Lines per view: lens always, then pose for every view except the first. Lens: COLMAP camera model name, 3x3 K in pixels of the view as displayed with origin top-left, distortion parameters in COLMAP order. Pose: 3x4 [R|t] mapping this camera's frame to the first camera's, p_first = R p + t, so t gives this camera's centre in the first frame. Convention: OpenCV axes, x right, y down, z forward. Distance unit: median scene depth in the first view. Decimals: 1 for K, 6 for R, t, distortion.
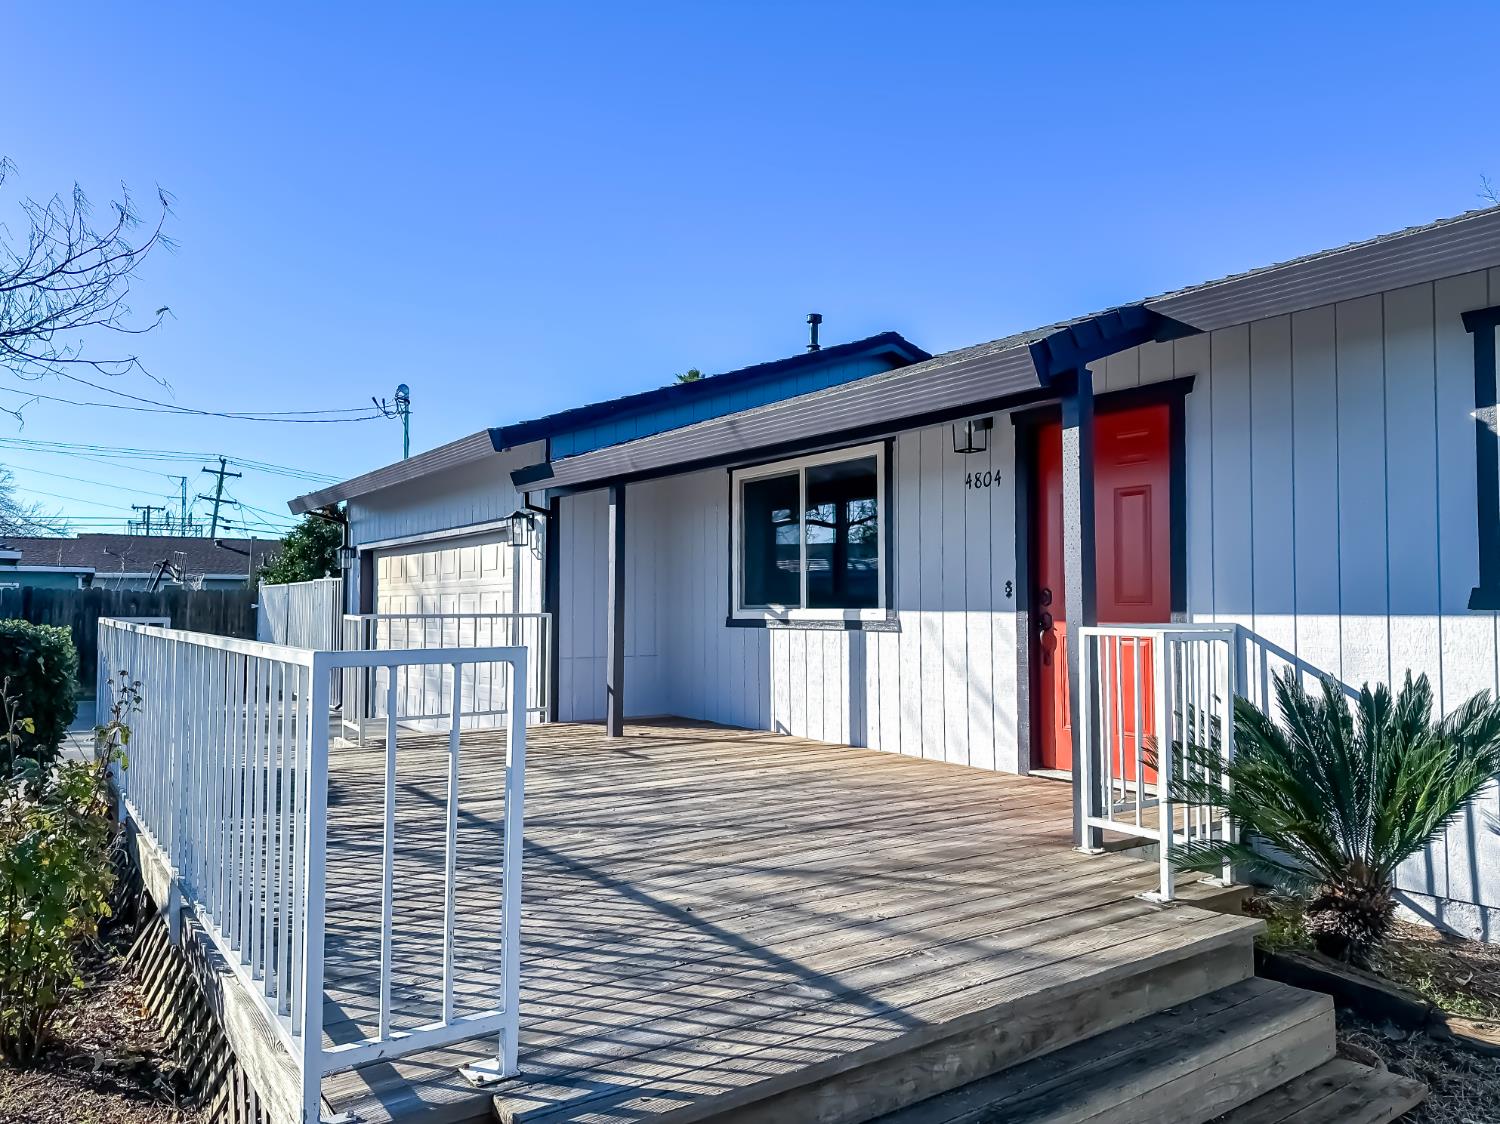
lens RADIAL K [[1052.1, 0, 750.0], [0, 1052.1, 562.0], [0, 0, 1]] dist [0.027768, 0.000131]
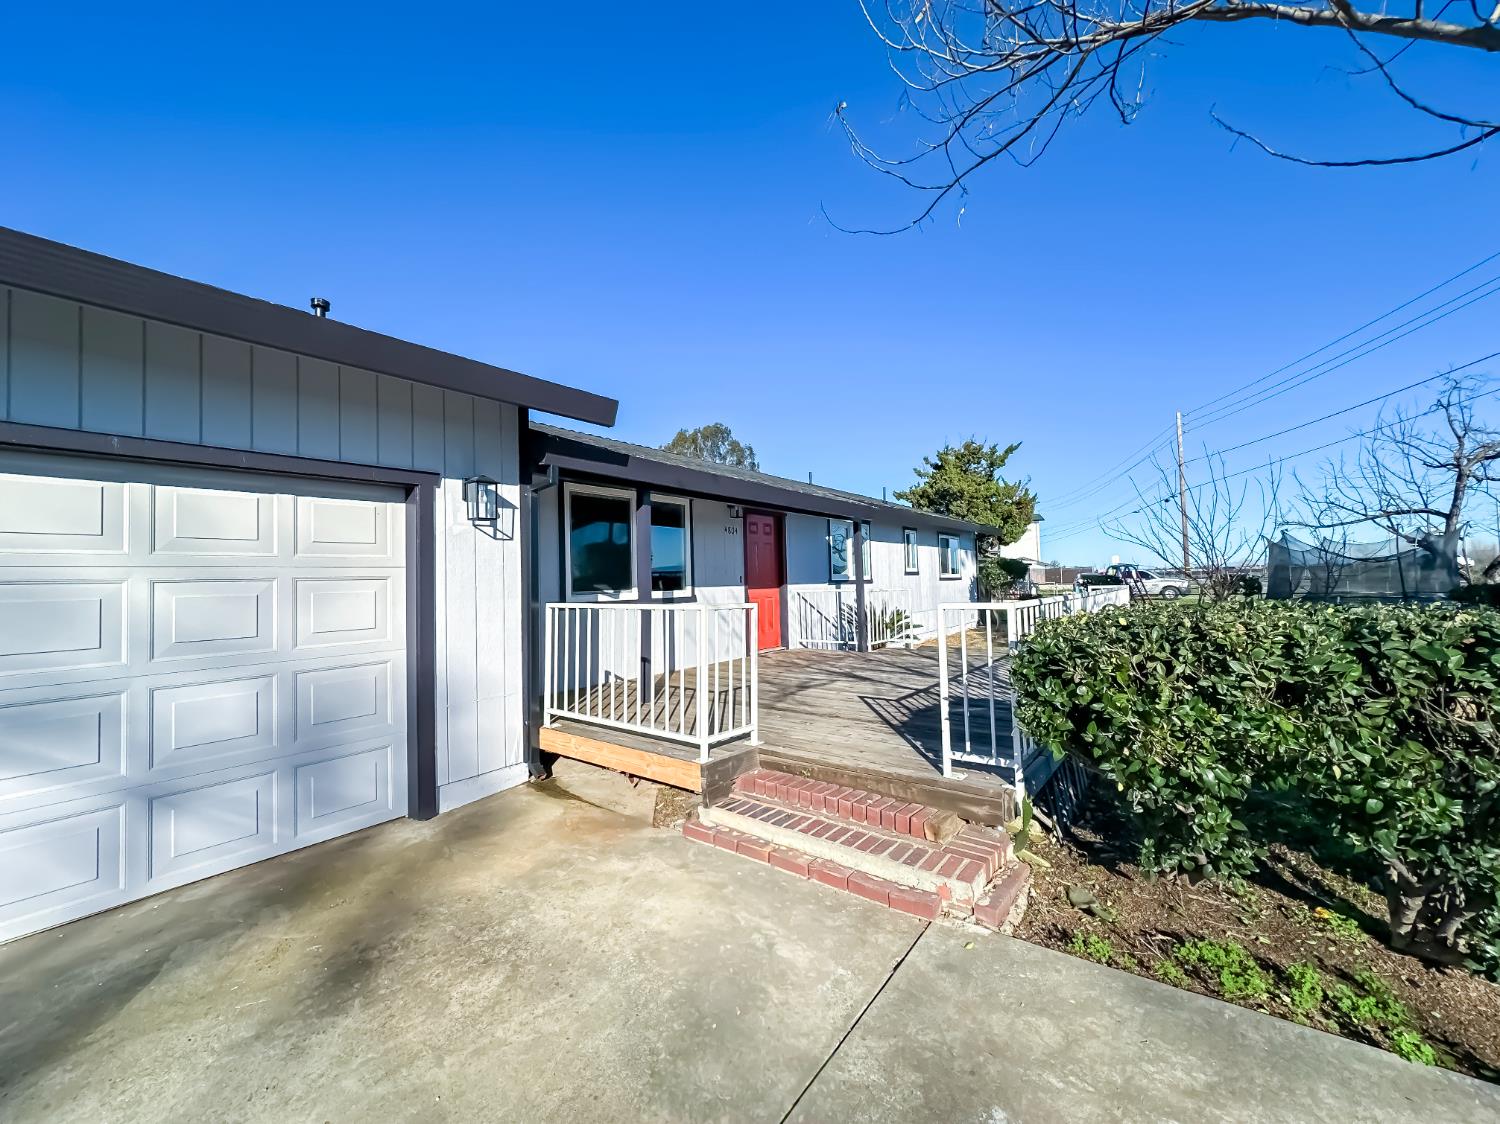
lens RADIAL K [[605.8, 0, 751.3], [0, 605.8, 560.5], [0, 0, 1]] dist [-0.000573, 0.000203]
pose [[-0.311754, 0.039995, 0.949321, -0.841082], [-0.013316, 0.998832, -0.046454, 0.039264], [-0.950069, -0.027124, -0.310857, 1.121564]]
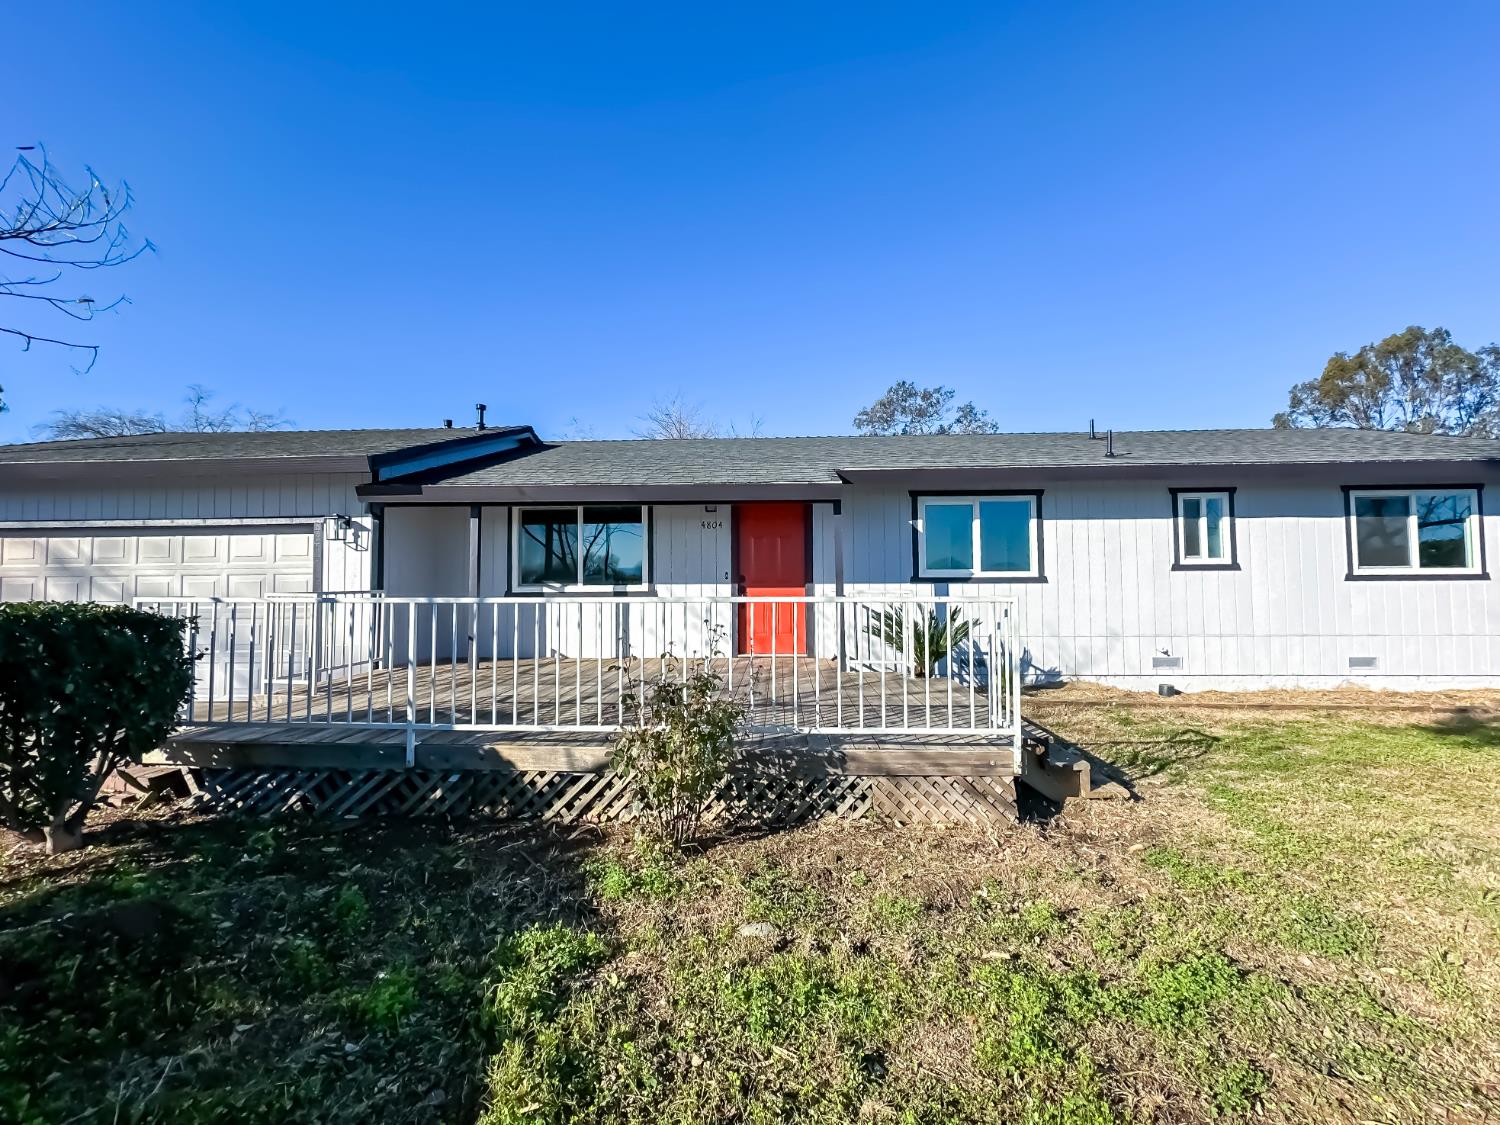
lens RADIAL K [[605.8, 0, 751.3], [0, 605.8, 561.0], [0, 0, 1]] dist [-0.000573, 0.000203]
pose [[0.623906, 0.021671, 0.781199, -0.576315], [-0.023076, 0.999690, -0.009303, 0.006434], [-0.781159, -0.012222, 0.624213, 0.132290]]
